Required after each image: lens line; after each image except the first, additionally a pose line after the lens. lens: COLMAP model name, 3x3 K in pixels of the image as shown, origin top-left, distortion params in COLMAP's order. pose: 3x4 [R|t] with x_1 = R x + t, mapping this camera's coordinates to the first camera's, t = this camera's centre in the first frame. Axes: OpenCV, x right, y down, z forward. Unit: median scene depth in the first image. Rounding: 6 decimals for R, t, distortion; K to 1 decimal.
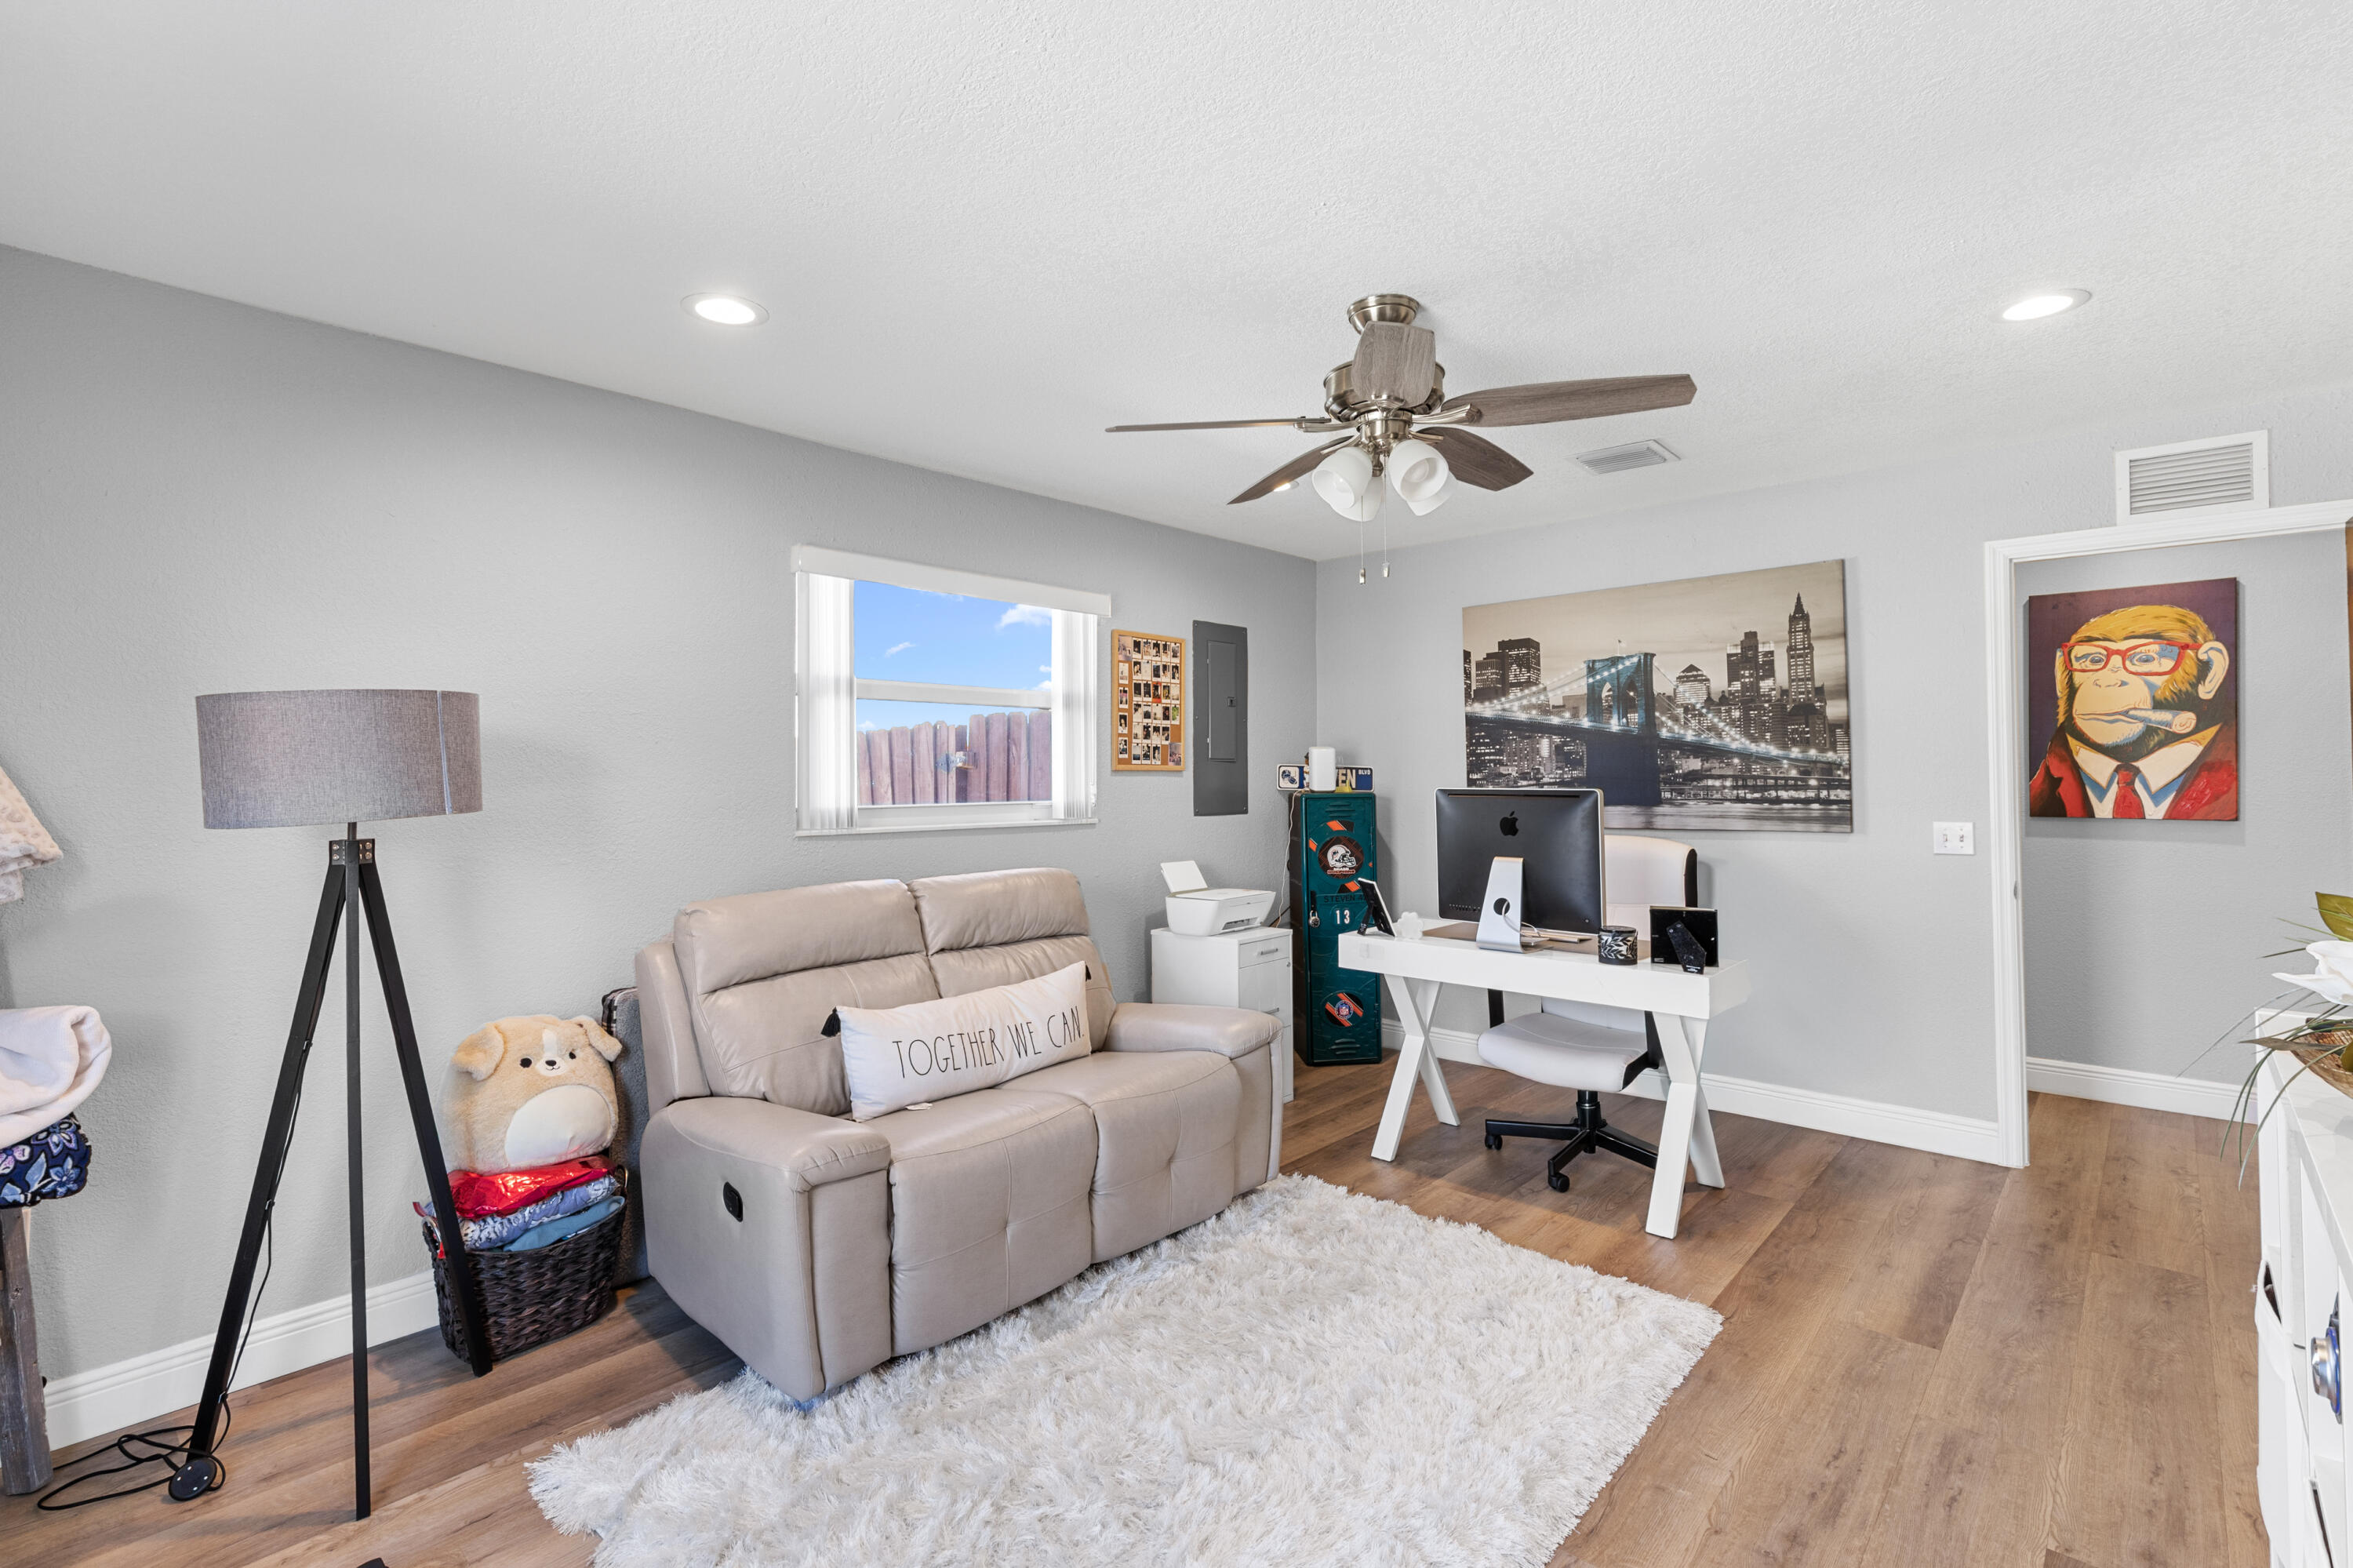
lens RADIAL K [[1052.7, 0, 1172.4], [0, 1052.7, 780.2], [0, 0, 1]] dist [0.004171, -0.000113]
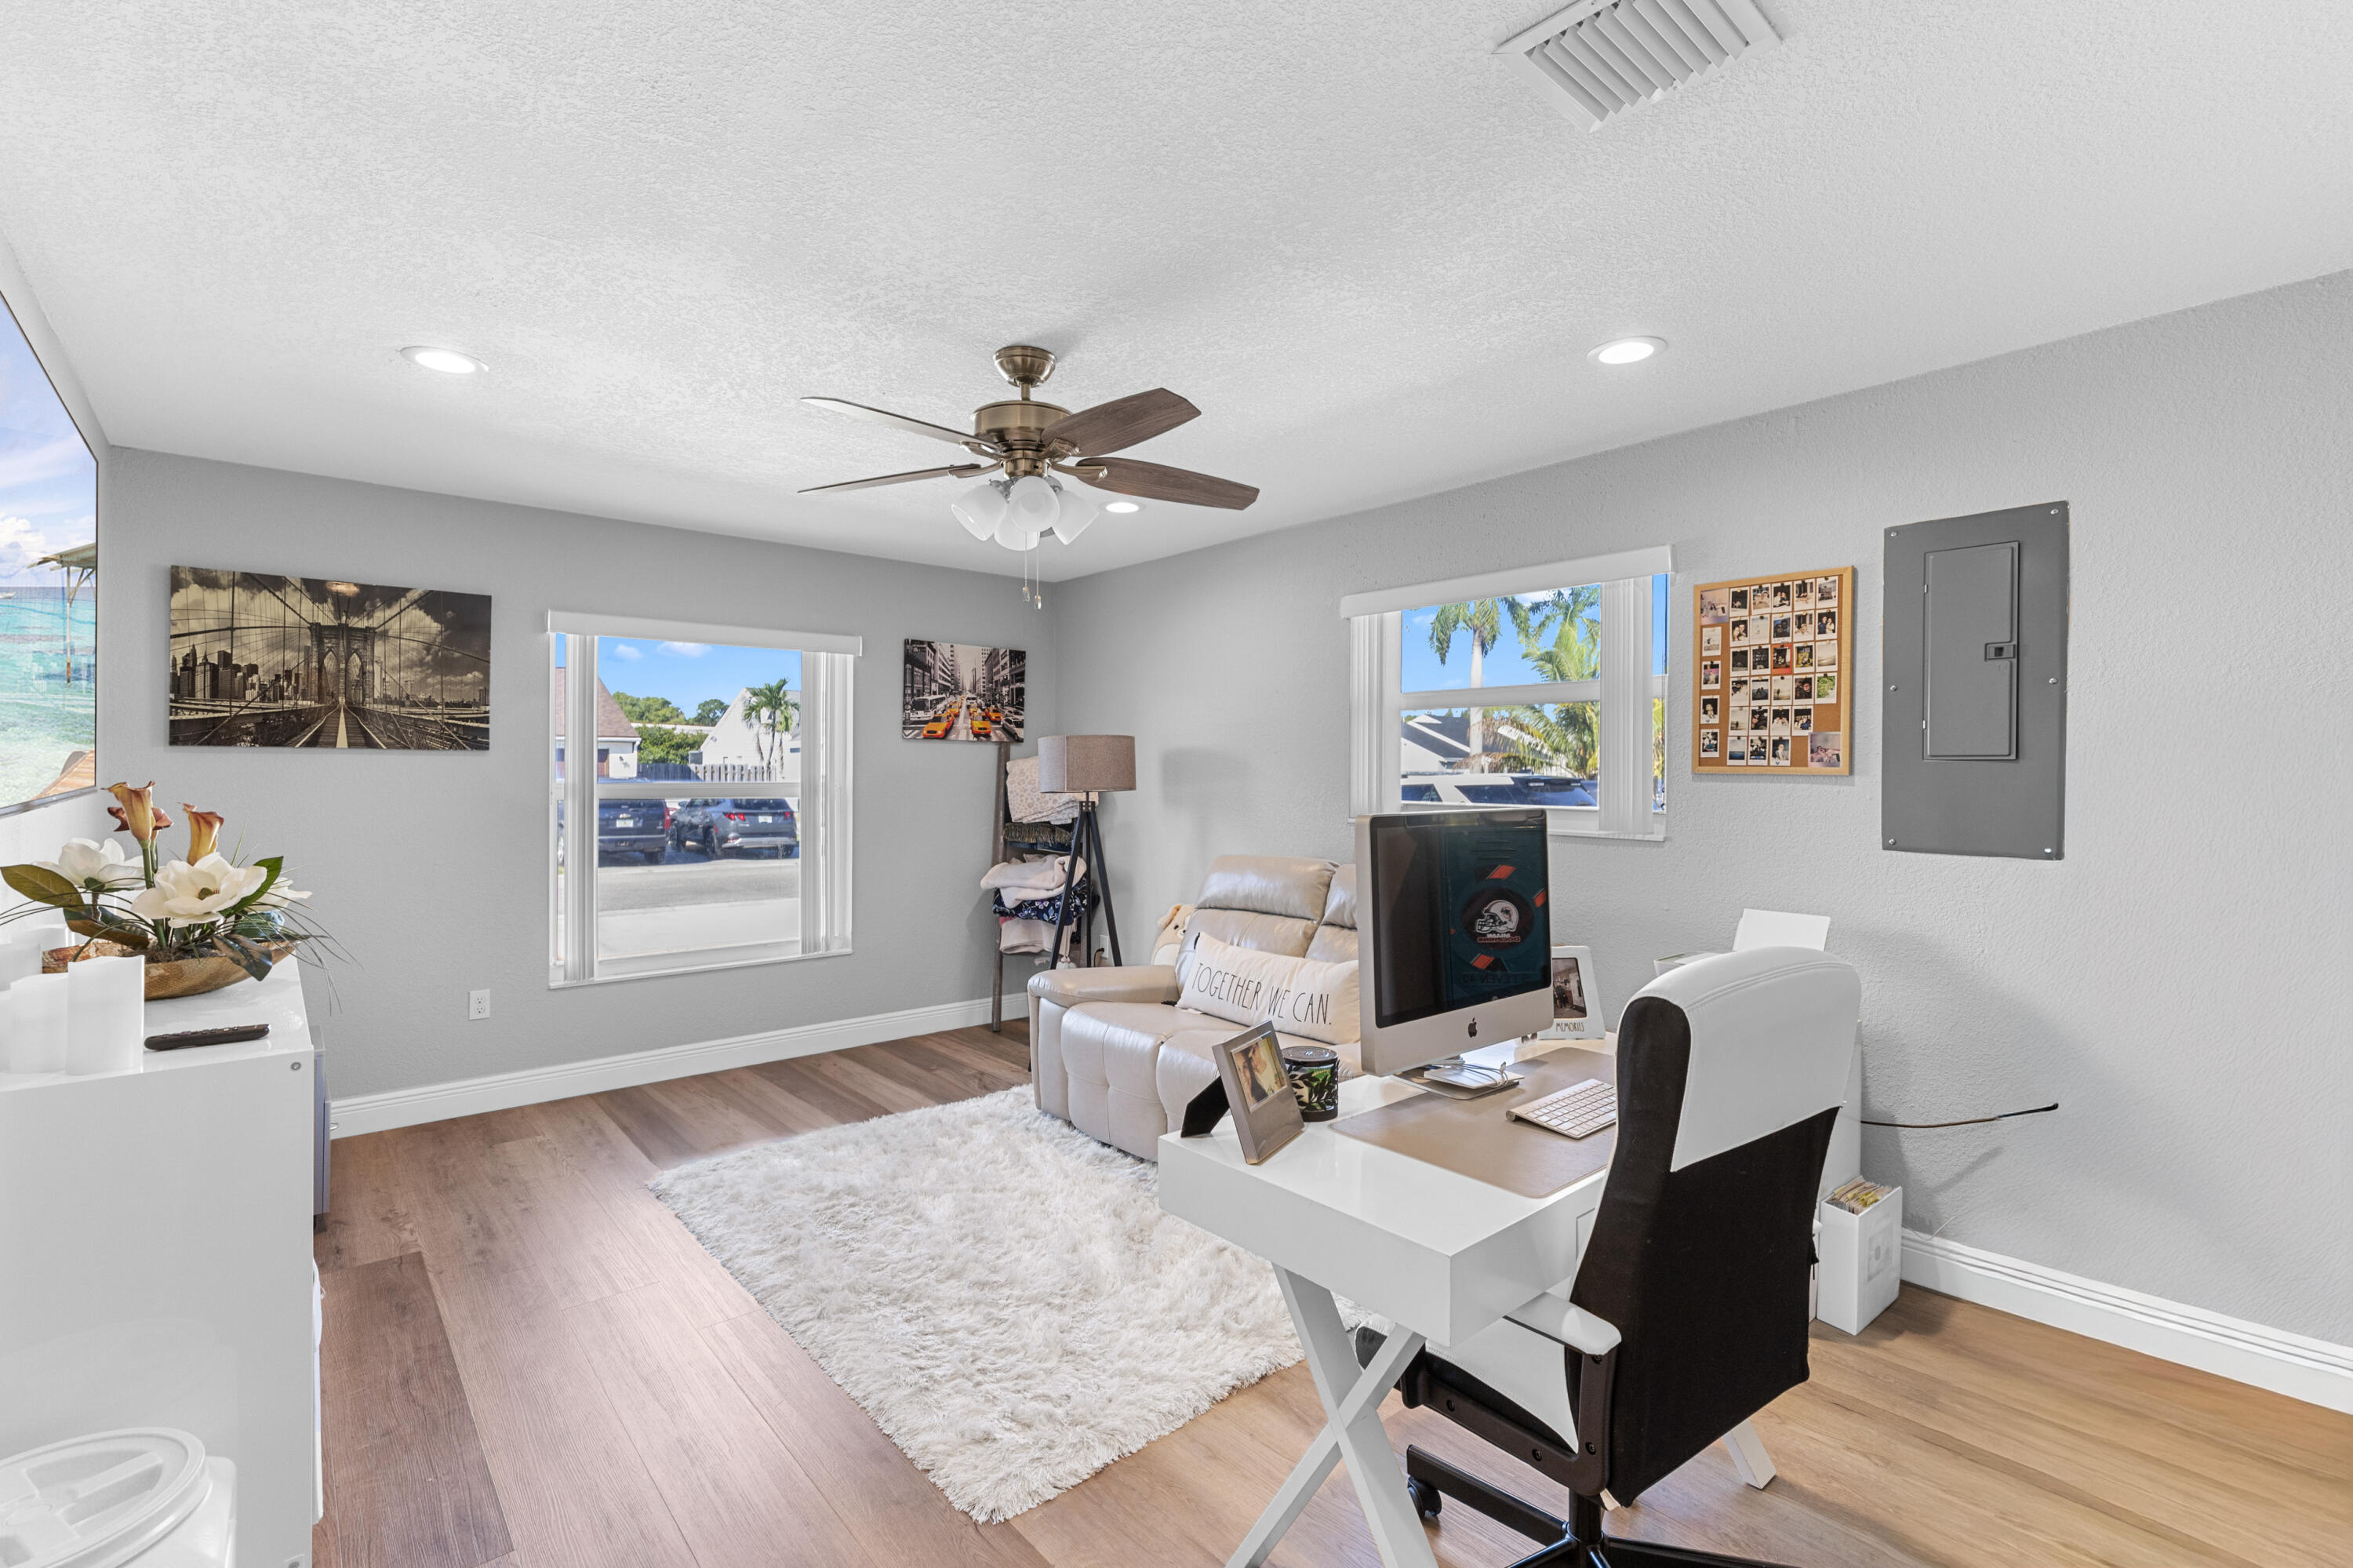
lens RADIAL K [[1052.7, 0, 1172.4], [0, 1052.7, 780.2], [0, 0, 1]] dist [0.004171, -0.000113]
pose [[-0.112009, 0.020915, -0.993487, 0.708747], [-0.007265, 0.999735, 0.021866, -0.017897], [0.993681, 0.009667, -0.111827, 0.693494]]
